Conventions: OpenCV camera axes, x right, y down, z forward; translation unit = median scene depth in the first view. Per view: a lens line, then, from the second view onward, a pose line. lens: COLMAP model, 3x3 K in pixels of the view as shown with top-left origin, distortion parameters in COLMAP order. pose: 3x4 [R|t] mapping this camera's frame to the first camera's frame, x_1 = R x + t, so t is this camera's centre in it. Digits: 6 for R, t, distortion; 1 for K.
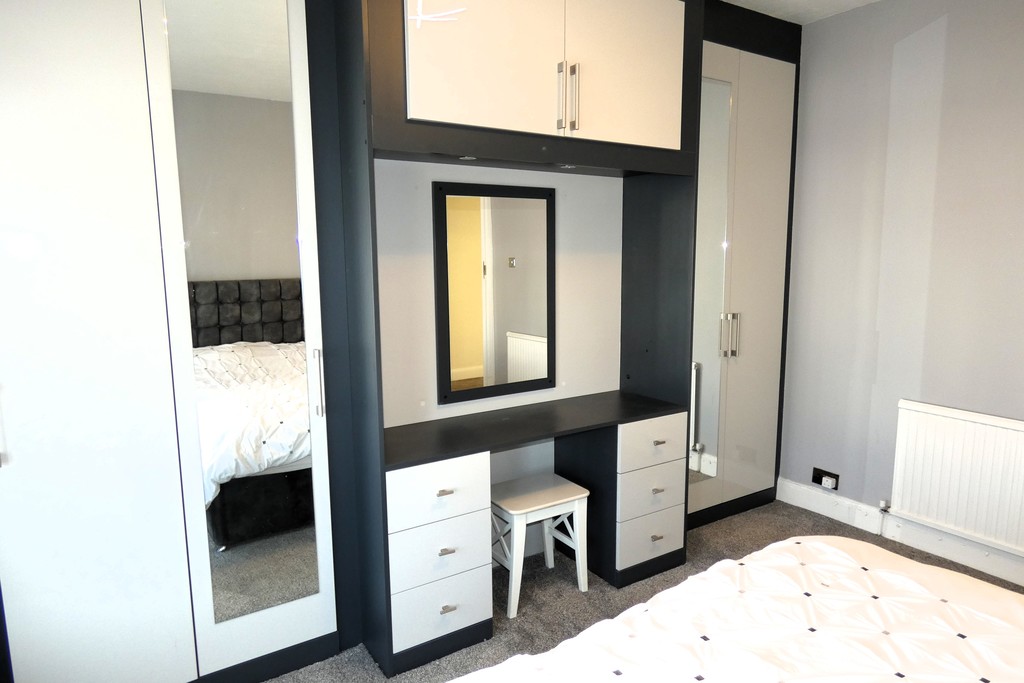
lens RADIAL K [[624.6, 0, 515.3], [0, 624.6, 342.5], [0, 0, 1]] dist [0.009250, 0.000925]
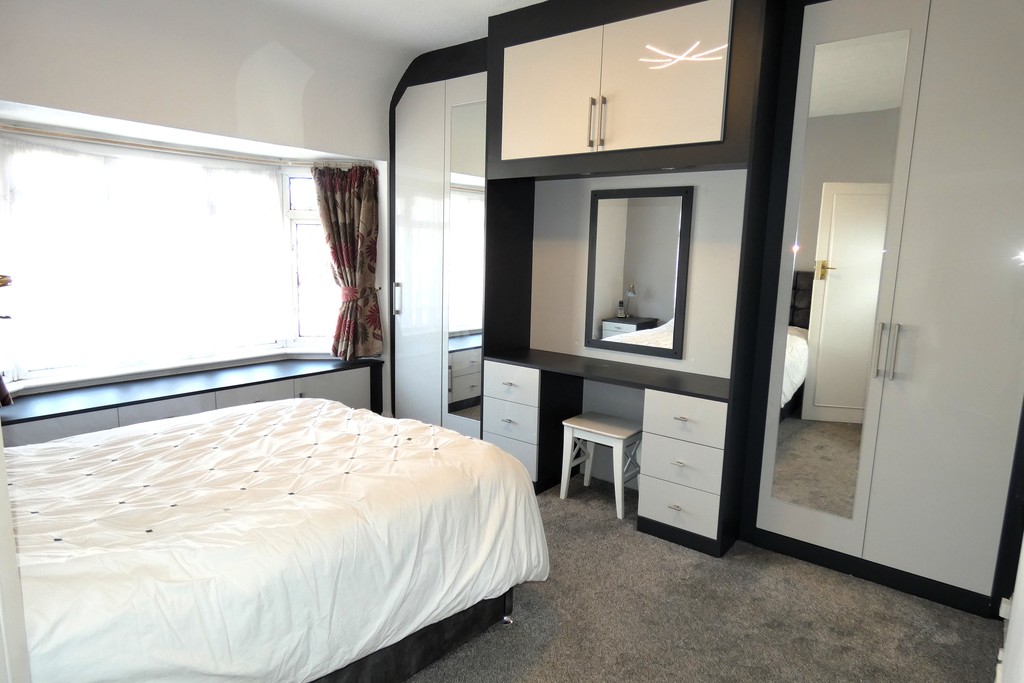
lens RADIAL K [[624.6, 0, 518.5], [0, 624.6, 341.5], [0, 0, 1]] dist [0.009250, 0.000925]
pose [[0.336152, 0.156686, -0.928682, 1.152129], [-0.166421, 0.980429, 0.105178, -0.036241], [0.926987, 0.119196, 0.355650, 0.356516]]
